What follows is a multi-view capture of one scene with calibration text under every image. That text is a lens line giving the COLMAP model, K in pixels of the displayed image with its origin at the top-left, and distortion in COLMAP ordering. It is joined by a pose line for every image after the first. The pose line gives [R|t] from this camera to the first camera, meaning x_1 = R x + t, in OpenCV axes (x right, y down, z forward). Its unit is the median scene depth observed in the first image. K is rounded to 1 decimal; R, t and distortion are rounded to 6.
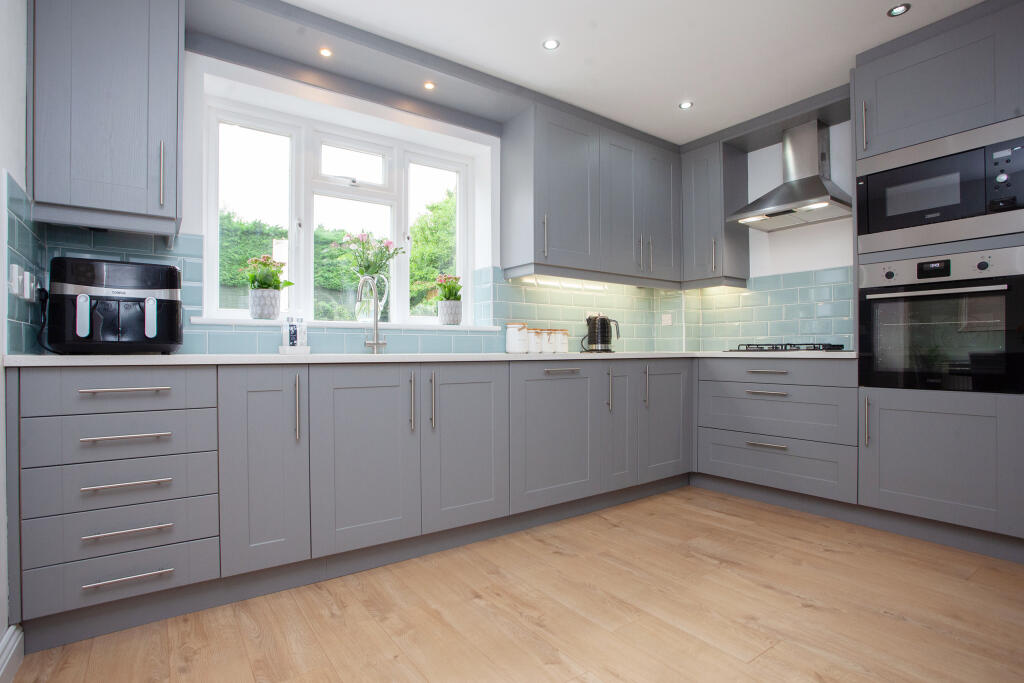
lens RADIAL K [[515.6, 0, 512.0], [0, 515.6, 341.5], [0, 0, 1]] dist [-0.027547, 0.000101]
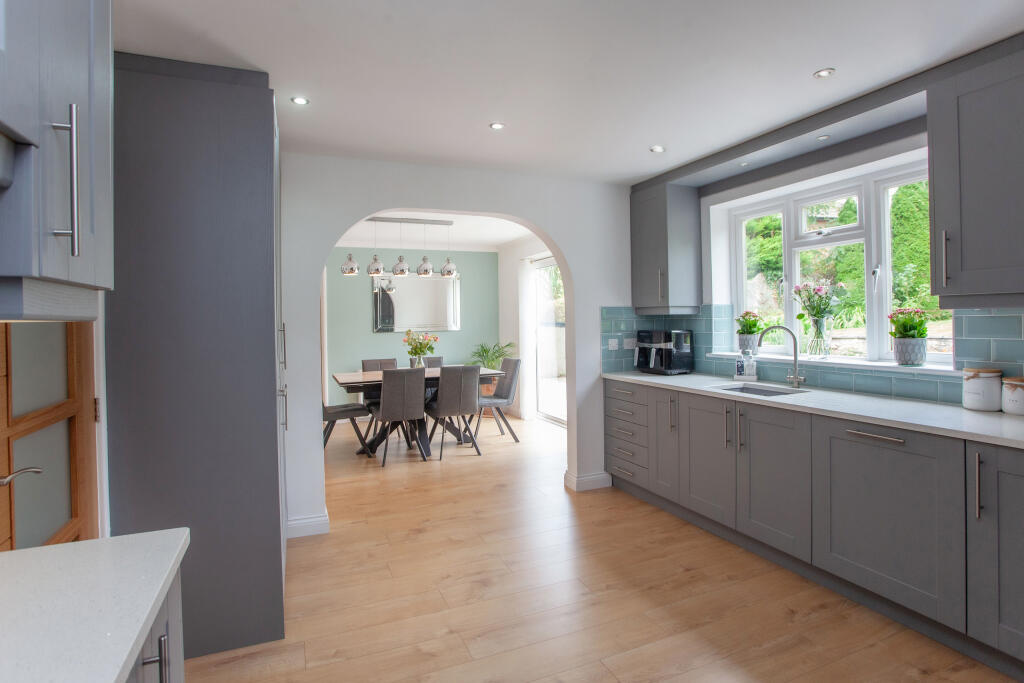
lens RADIAL K [[521.9, 0, 513.0], [0, 521.9, 325.0], [0, 0, 1]] dist [0.000427, 0.000441]
pose [[-0.205428, 0.012961, -0.978586, 1.068643], [0.036740, 0.999310, 0.005523, -0.154018], [0.977982, -0.034818, -0.205762, 0.628190]]
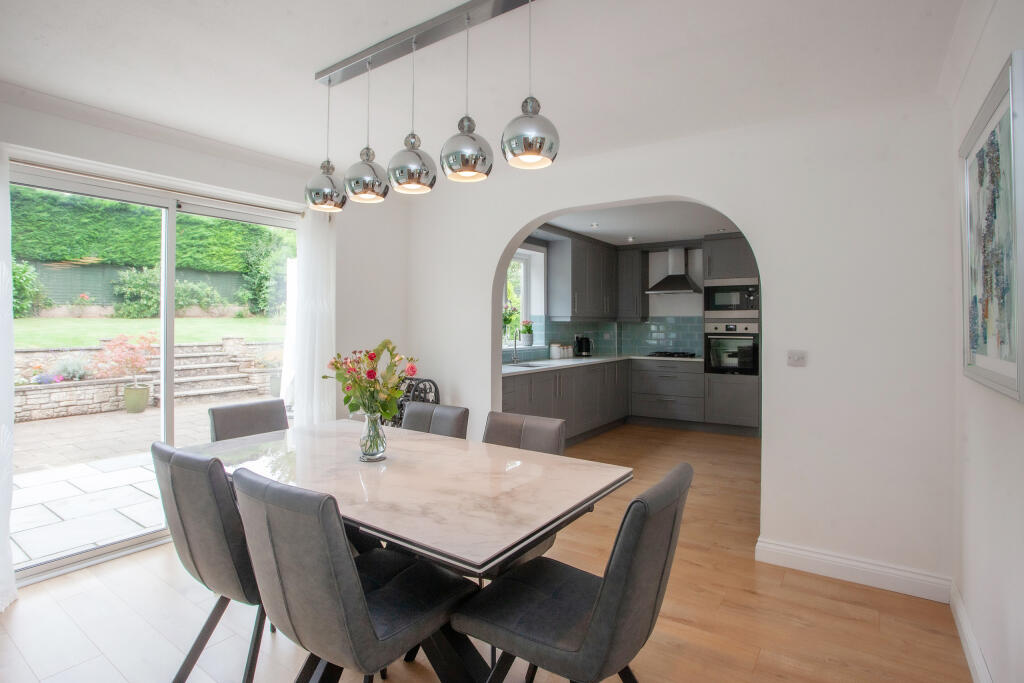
lens RADIAL K [[513.3, 0, 512.8], [0, 513.3, 318.0], [0, 0, 1]] dist [-0.001190, -0.000055]
pose [[0.940133, 0.007060, 0.340735, -1.012598], [-0.009257, 0.999946, 0.004822, -0.176949], [-0.340683, -0.007688, 0.940147, -0.991510]]
